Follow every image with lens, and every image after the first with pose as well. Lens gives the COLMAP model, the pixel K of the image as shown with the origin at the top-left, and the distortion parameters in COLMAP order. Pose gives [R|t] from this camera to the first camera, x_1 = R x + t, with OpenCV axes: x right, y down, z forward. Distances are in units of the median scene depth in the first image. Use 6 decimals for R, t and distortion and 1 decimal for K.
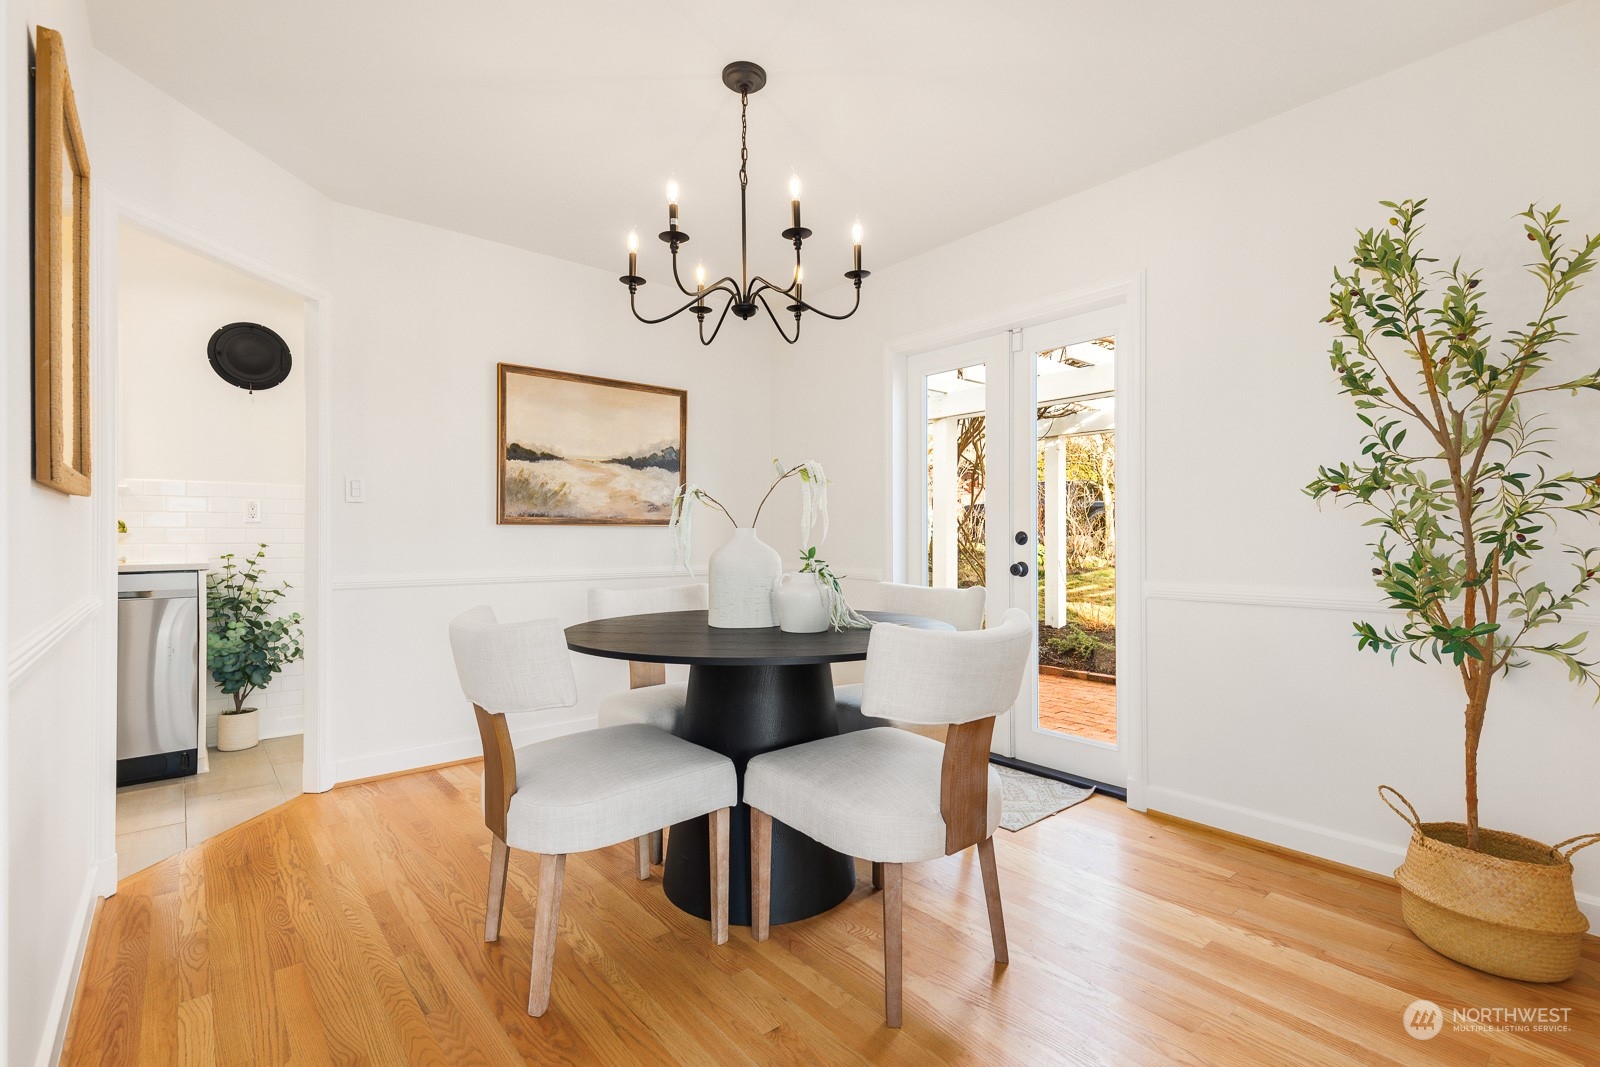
lens RADIAL K [[720.8, 0, 809.0], [0, 720.8, 534.3], [0, 0, 1]] dist [0.003116, -0.000111]
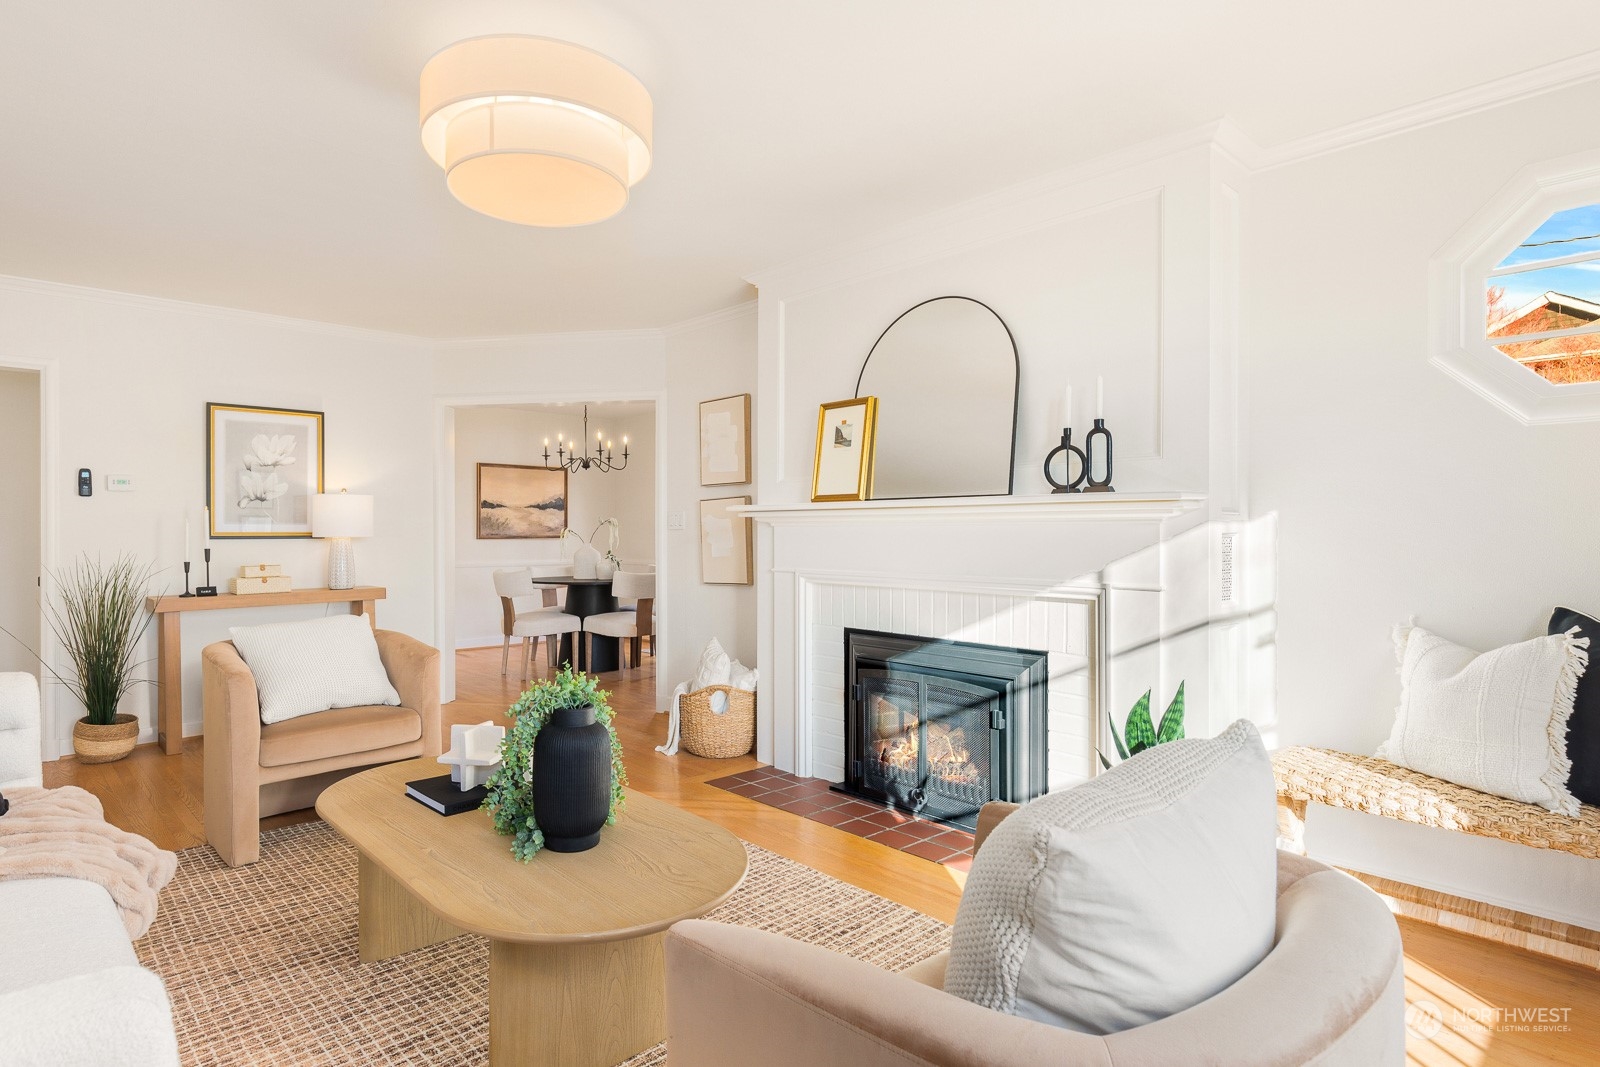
lens RADIAL K [[847.9, 0, 730.6], [0, 847.9, 525.2], [0, 0, 1]] dist [0.005285, 0.000456]
pose [[0.999906, -0.001739, 0.013567, 0.282556], [0.001812, 0.999984, -0.005372, -0.041029], [-0.013557, 0.005396, 0.999894, -1.529673]]
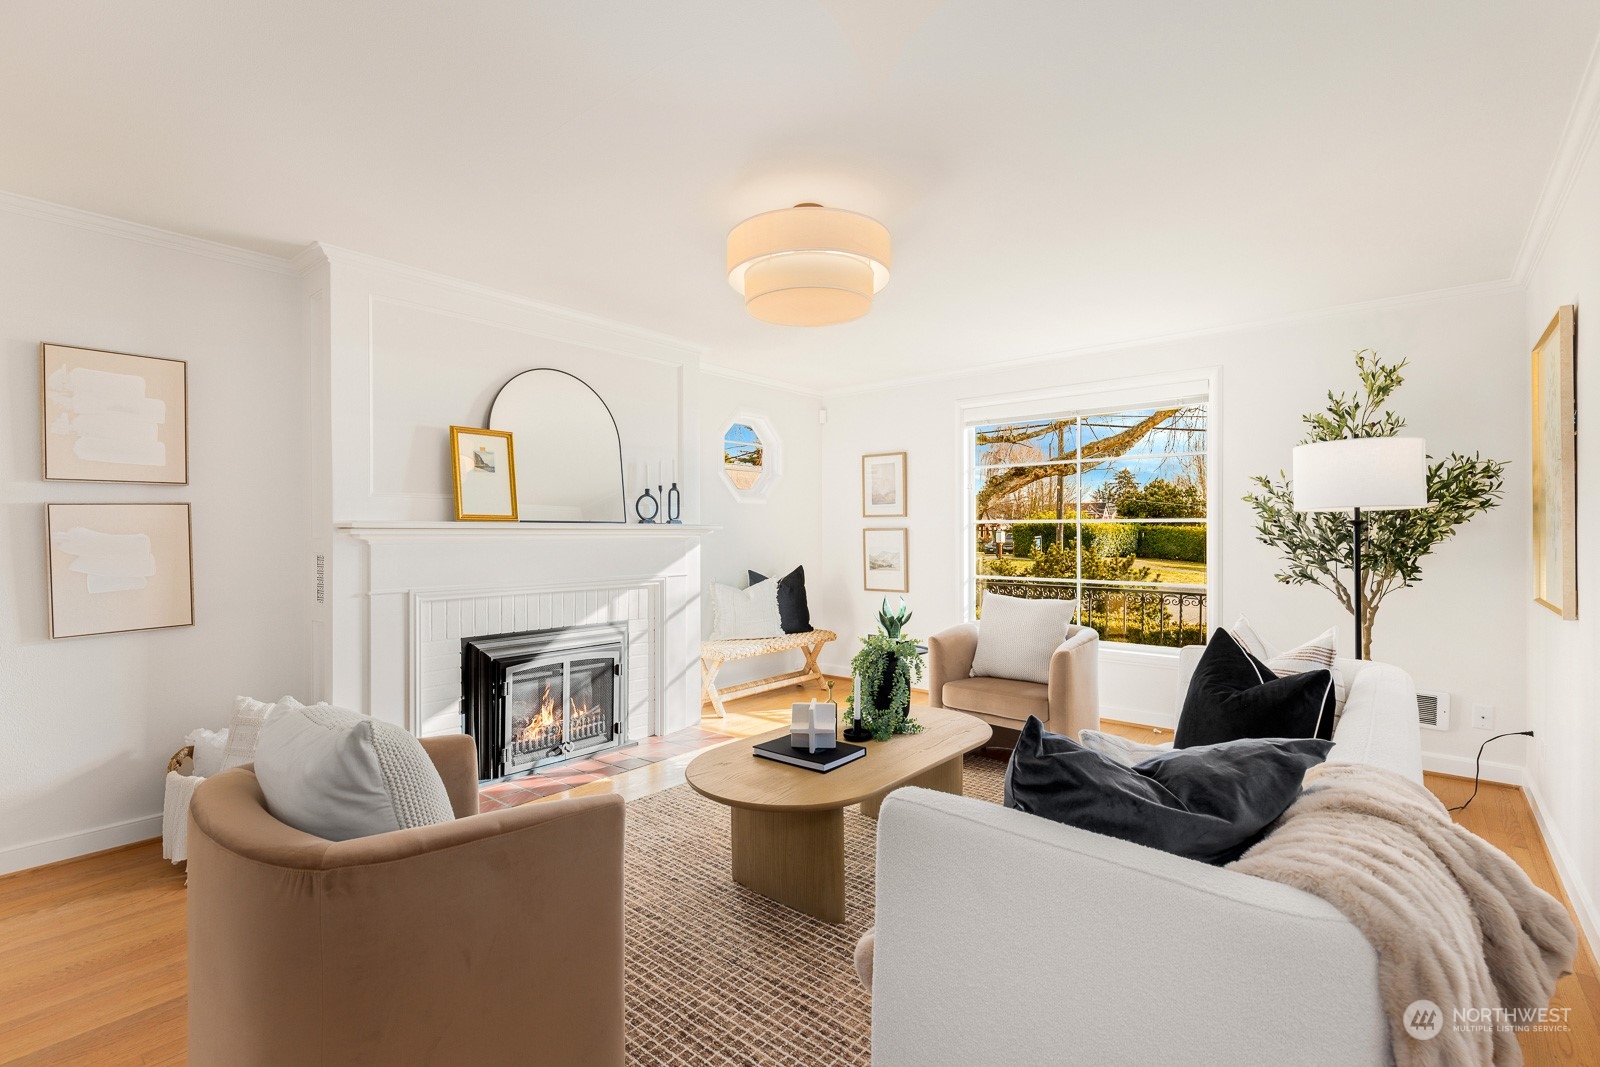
lens RADIAL K [[720.8, 0, 809.0], [0, 720.8, 534.3], [0, 0, 1]] dist [0.003116, -0.000111]
pose [[-0.166015, -0.002671, 0.986120, -0.674430], [0.001177, 0.999995, 0.002907, -0.062188], [-0.986122, 0.001644, -0.166011, -0.693545]]
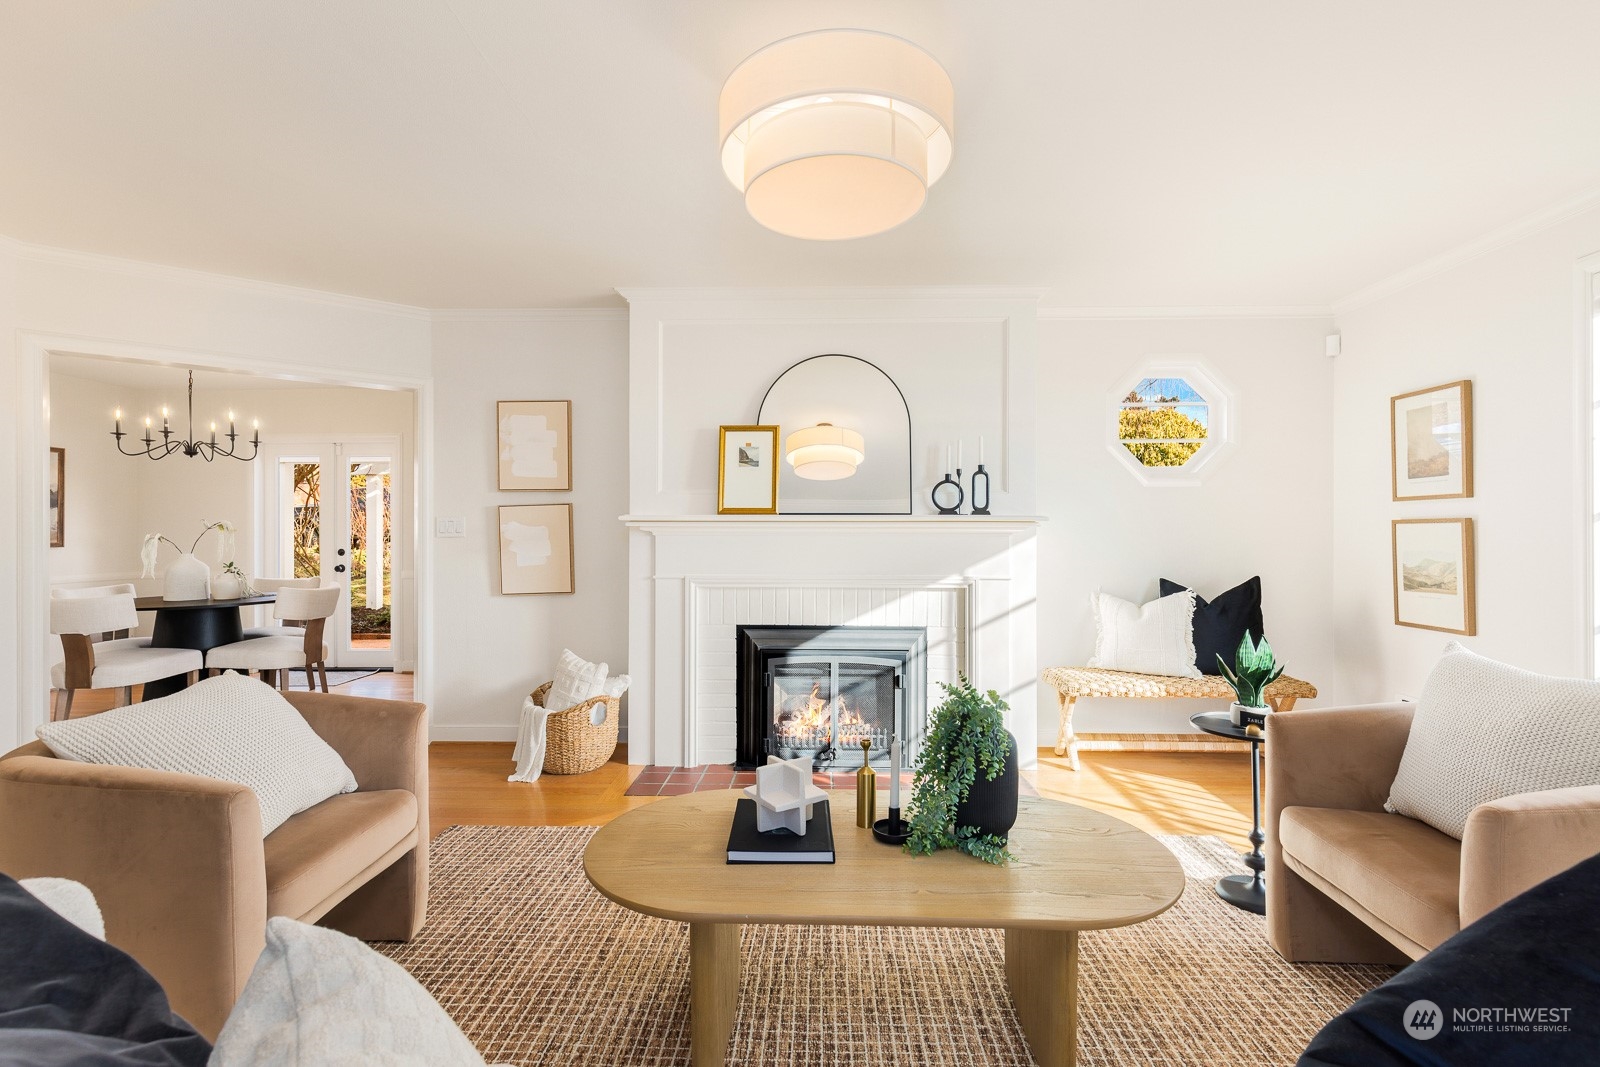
lens RADIAL K [[725.8, 0, 804.6], [0, 725.8, 527.9], [0, 0, 1]] dist [0.009890, -0.000097]
pose [[0.671084, 0.003979, 0.741371, -0.313114], [-0.001825, 0.999991, -0.003715, -0.053935], [-0.741379, 0.001140, 0.671085, -1.203928]]
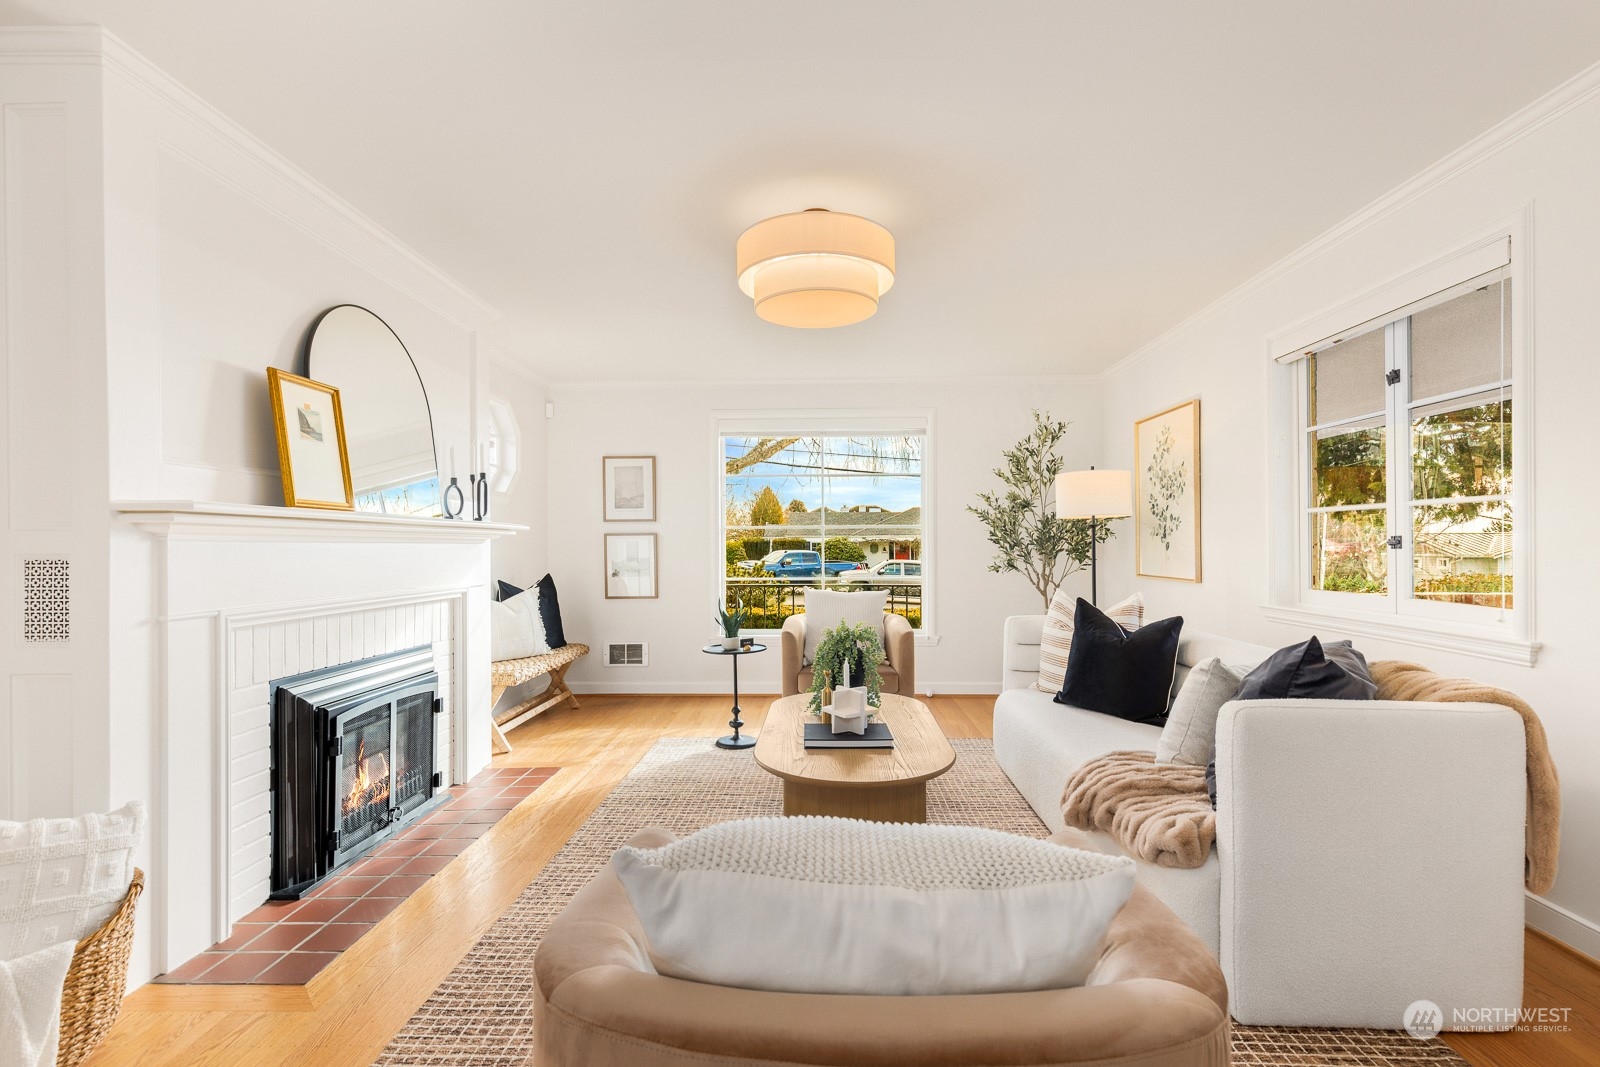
lens RADIAL K [[720.8, 0, 809.0], [0, 720.8, 534.3], [0, 0, 1]] dist [0.003116, -0.000111]
pose [[-0.737691, 0.015695, 0.674956, -0.430230], [0.006109, 0.999844, -0.016573, -0.038024], [-0.675111, -0.008102, -0.737672, -0.198614]]
